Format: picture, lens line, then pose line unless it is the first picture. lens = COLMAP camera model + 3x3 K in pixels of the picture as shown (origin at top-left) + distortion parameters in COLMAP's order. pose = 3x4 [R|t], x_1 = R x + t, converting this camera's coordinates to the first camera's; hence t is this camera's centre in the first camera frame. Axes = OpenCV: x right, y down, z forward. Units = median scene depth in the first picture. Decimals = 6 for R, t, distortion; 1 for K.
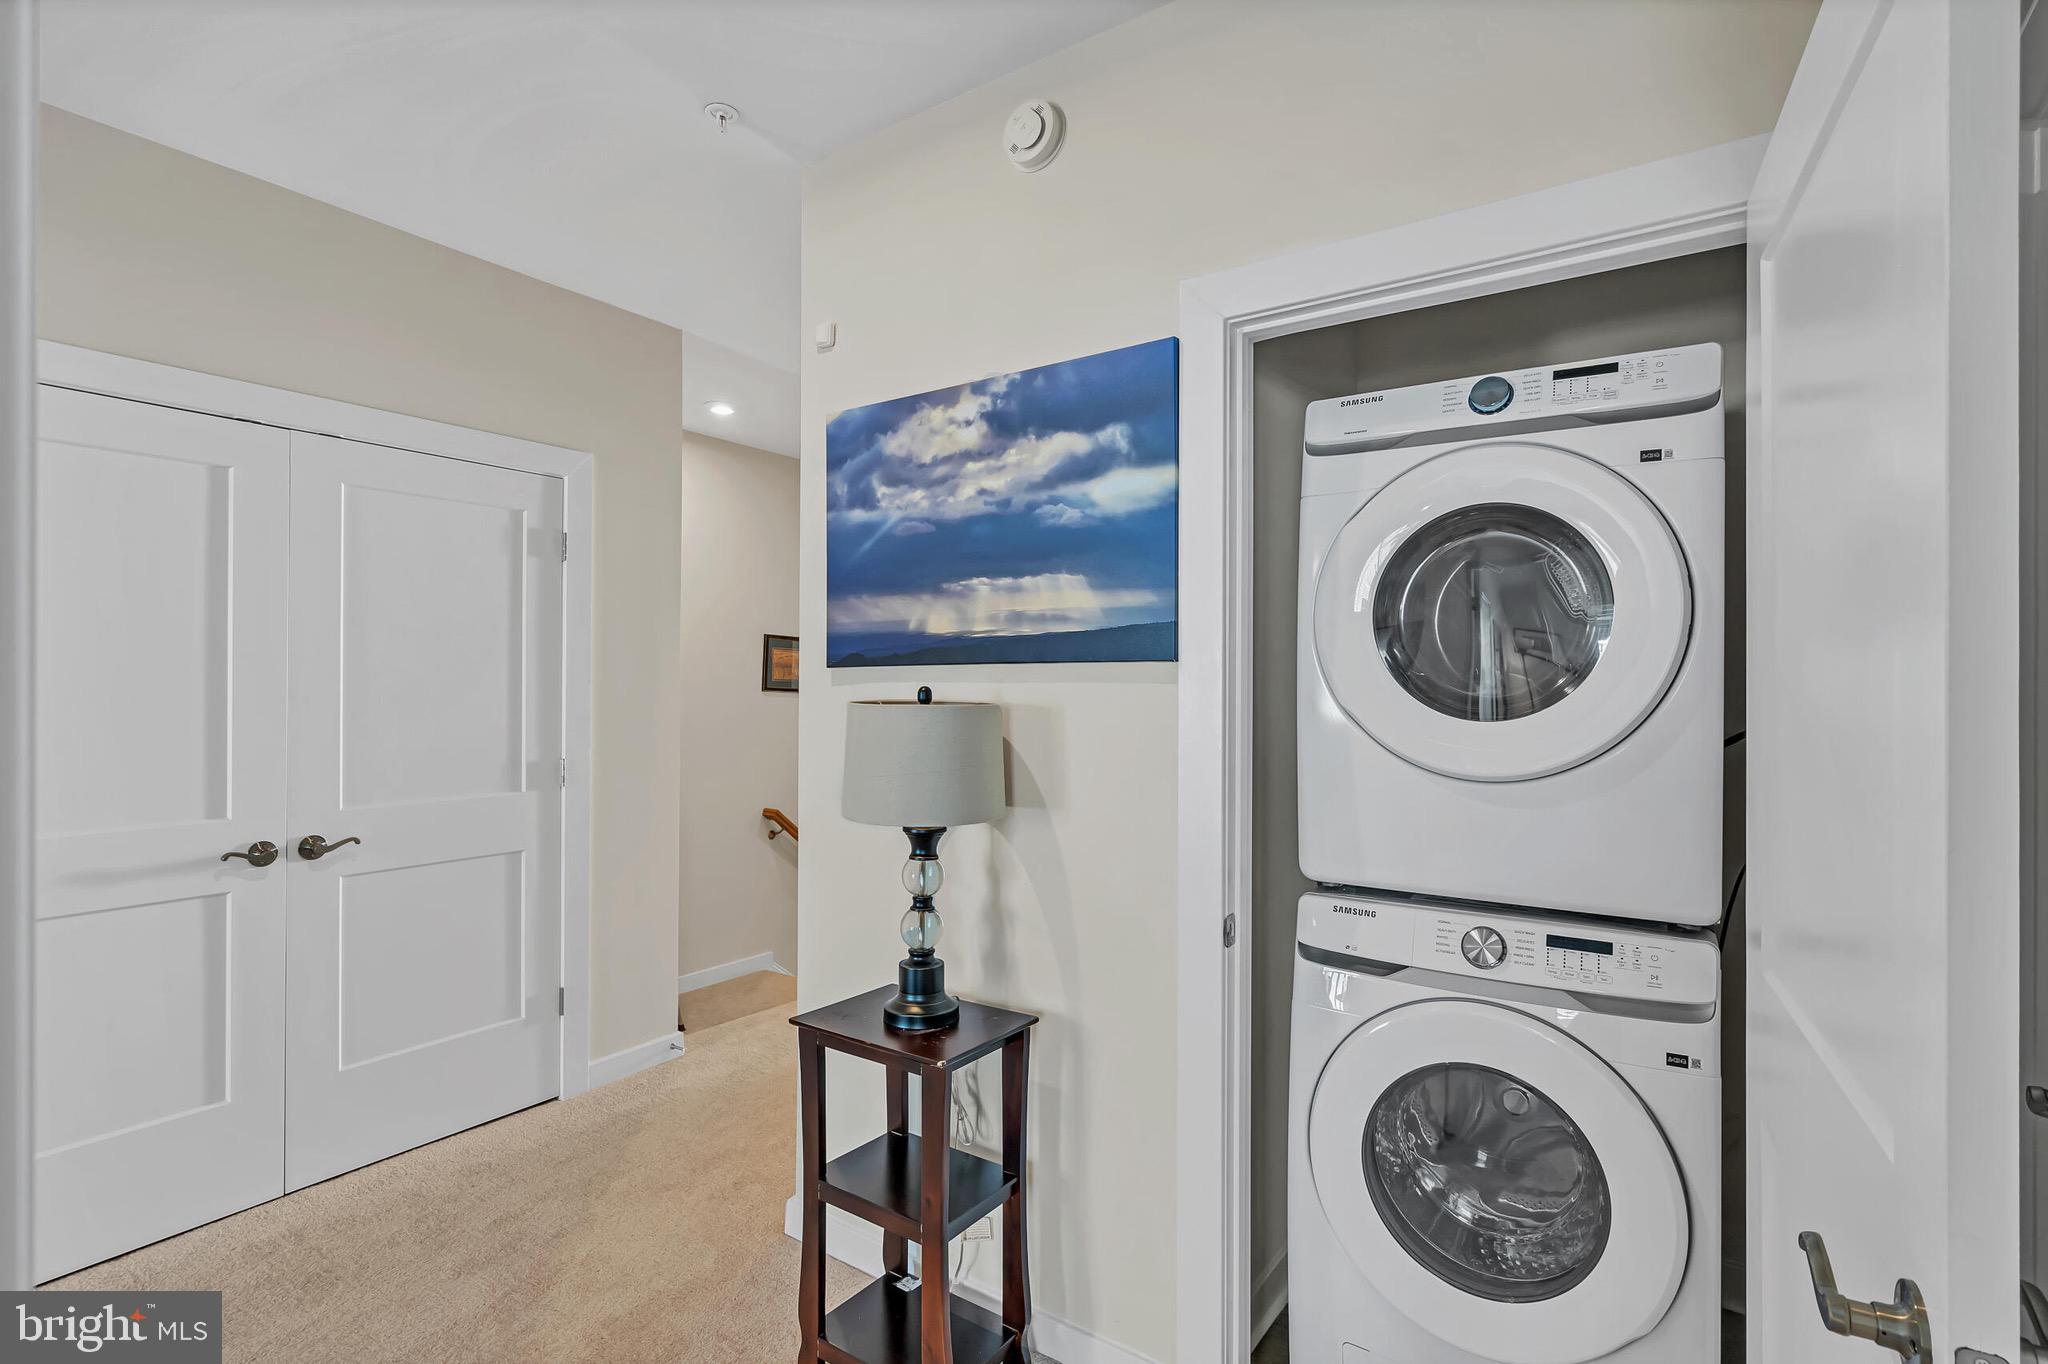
lens RADIAL K [[952.7, 0, 1028.1], [0, 952.7, 673.7], [0, 0, 1]] dist [-0.006514, 0.000067]
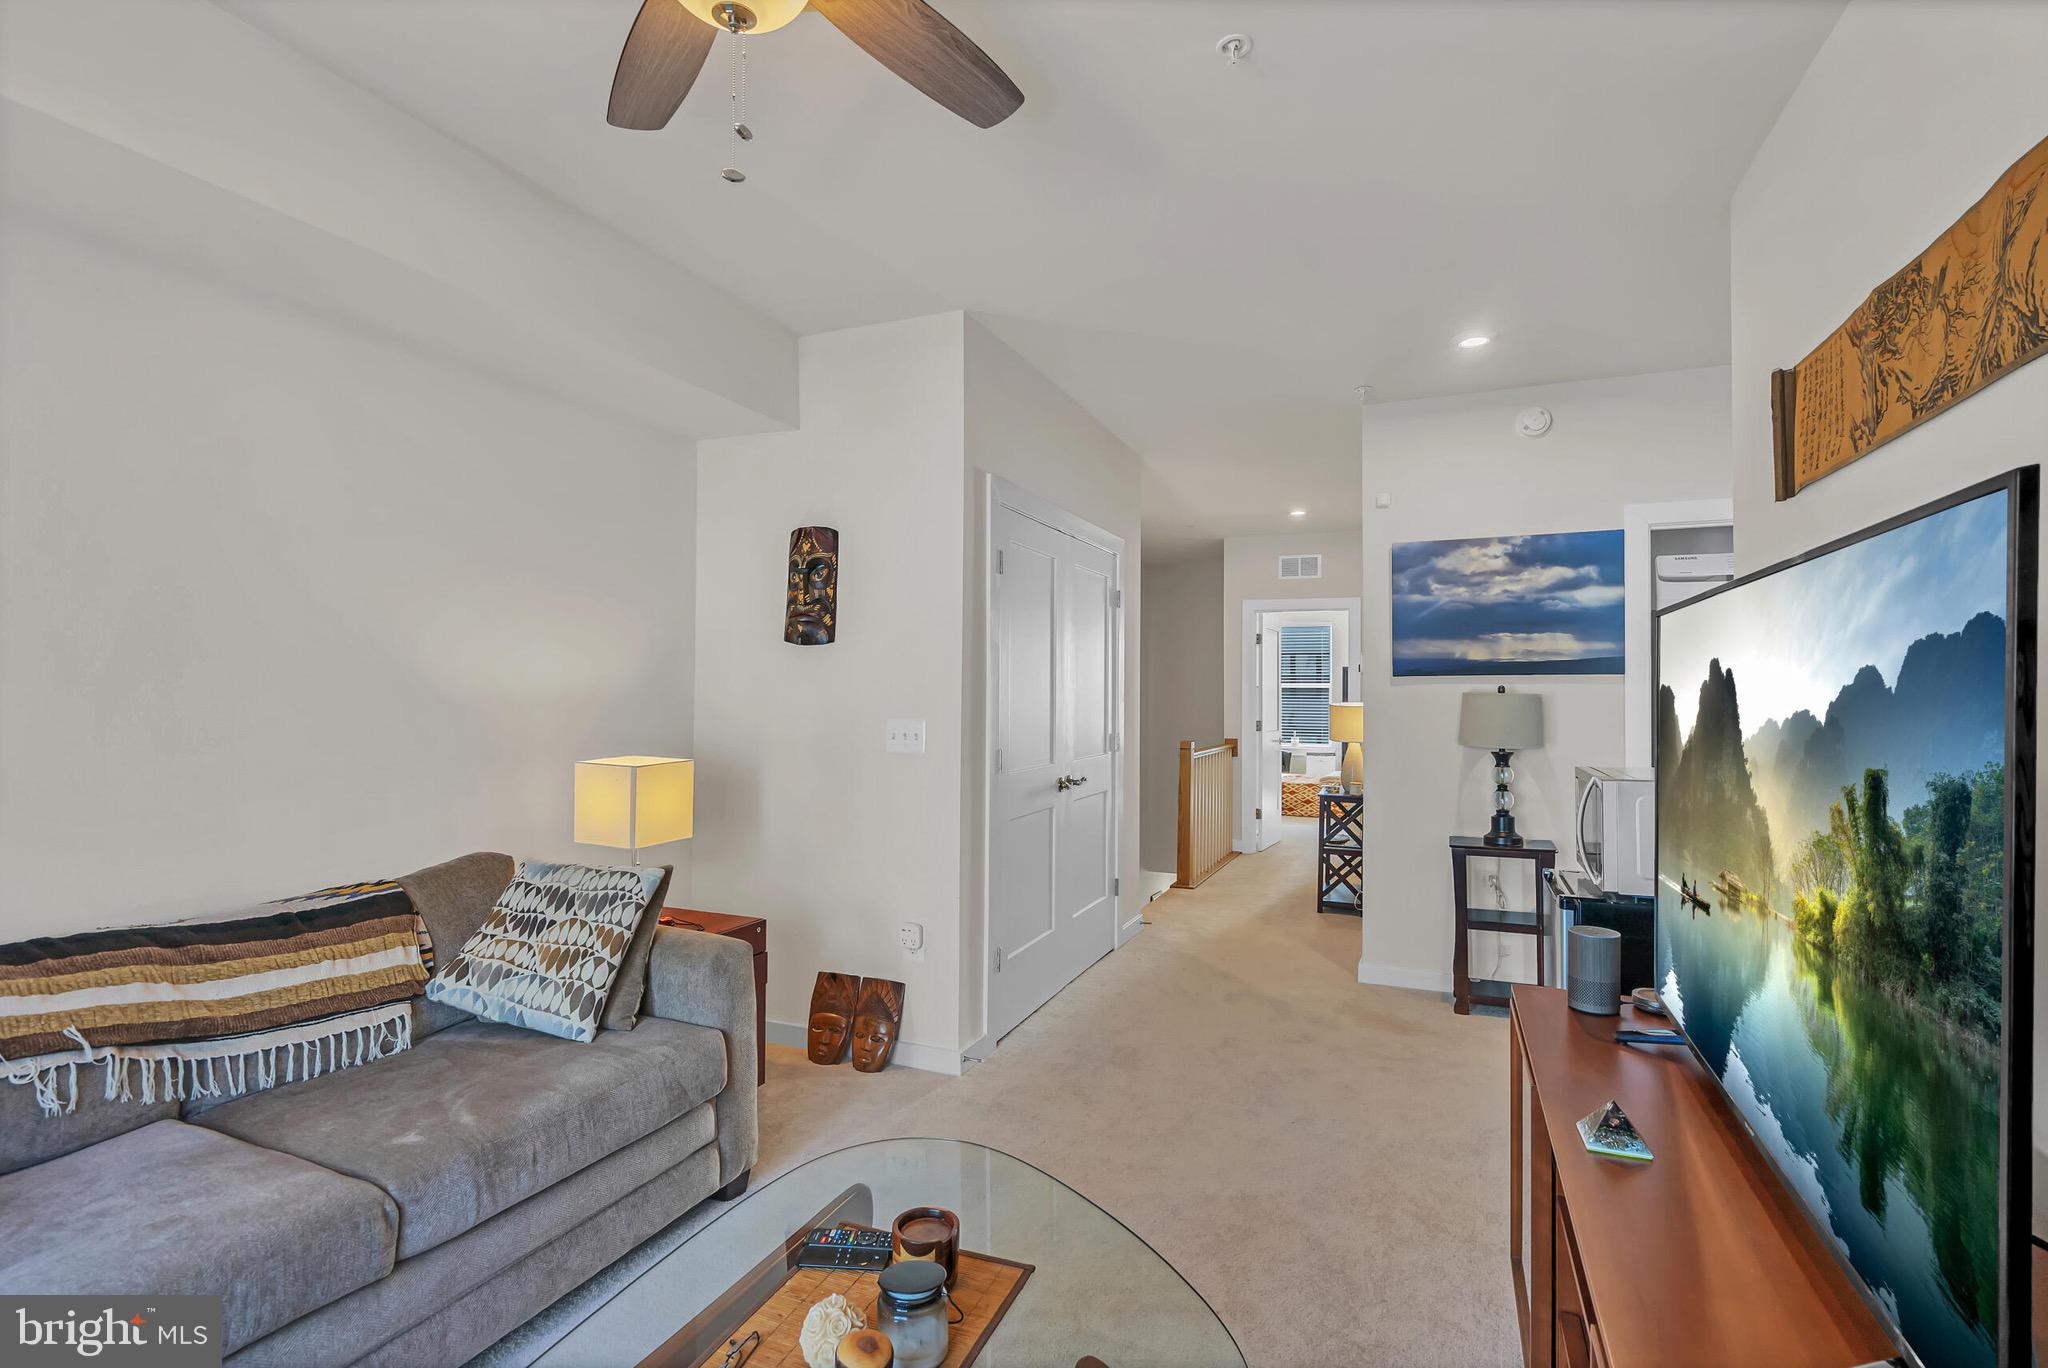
lens RADIAL K [[958.3, 0, 1021.1], [0, 958.3, 684.9], [0, 0, 1]] dist [-0.001005, 0.001366]
pose [[0.980336, 0.005652, 0.197255, -1.489525], [-0.004312, 0.999965, -0.007222, 0.031013], [-0.197289, 0.006229, 0.980326, -0.824883]]
